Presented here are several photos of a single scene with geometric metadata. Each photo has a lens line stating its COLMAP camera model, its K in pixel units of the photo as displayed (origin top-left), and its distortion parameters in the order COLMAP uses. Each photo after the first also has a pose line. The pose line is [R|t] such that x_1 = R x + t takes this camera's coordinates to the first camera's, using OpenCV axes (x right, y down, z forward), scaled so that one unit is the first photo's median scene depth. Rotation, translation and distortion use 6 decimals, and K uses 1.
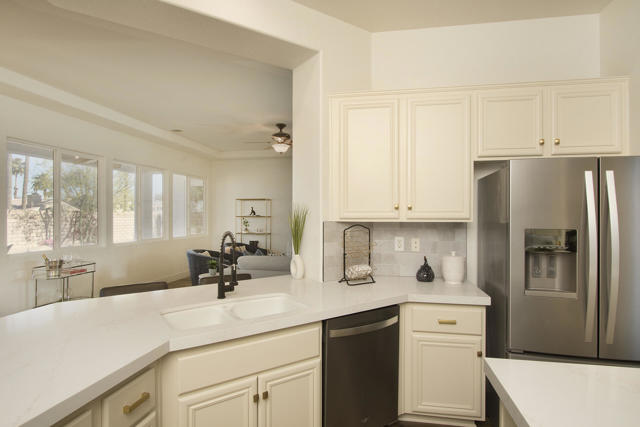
lens RADIAL K [[345.7, 0, 322.8], [0, 345.7, 215.6], [0, 0, 1]] dist [-0.005350, 0.000282]
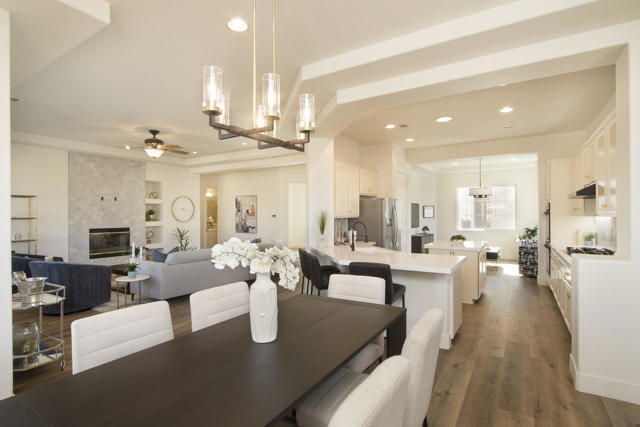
lens RADIAL K [[325.0, 0, 320.9], [0, 325.0, 215.3], [0, 0, 1]] dist [-0.007724, 0.000293]
pose [[0.356750, -0.002647, 0.934196, -1.063911], [0.007377, 0.999973, 0.000016, 0.000339], [-0.934171, 0.006885, 0.356760, 0.196441]]
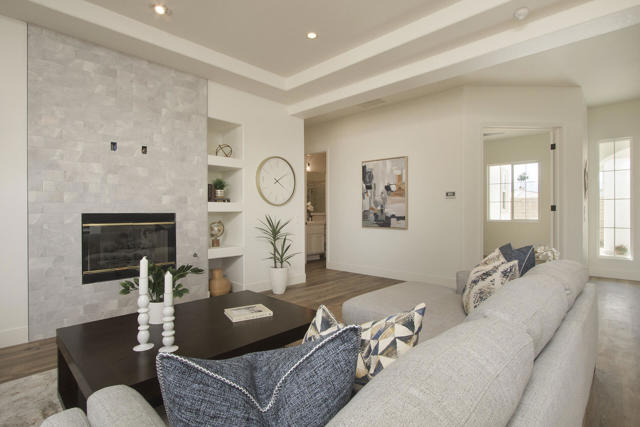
lens RADIAL K [[325.0, 0, 321.0], [0, 325.0, 211.1], [0, 0, 1]] dist [-0.007724, 0.000293]
pose [[0.545236, -0.001342, 0.838281, -0.329172], [0.006162, 0.999978, -0.002407, 0.054759], [-0.838260, 0.006478, 0.545233, 0.979264]]
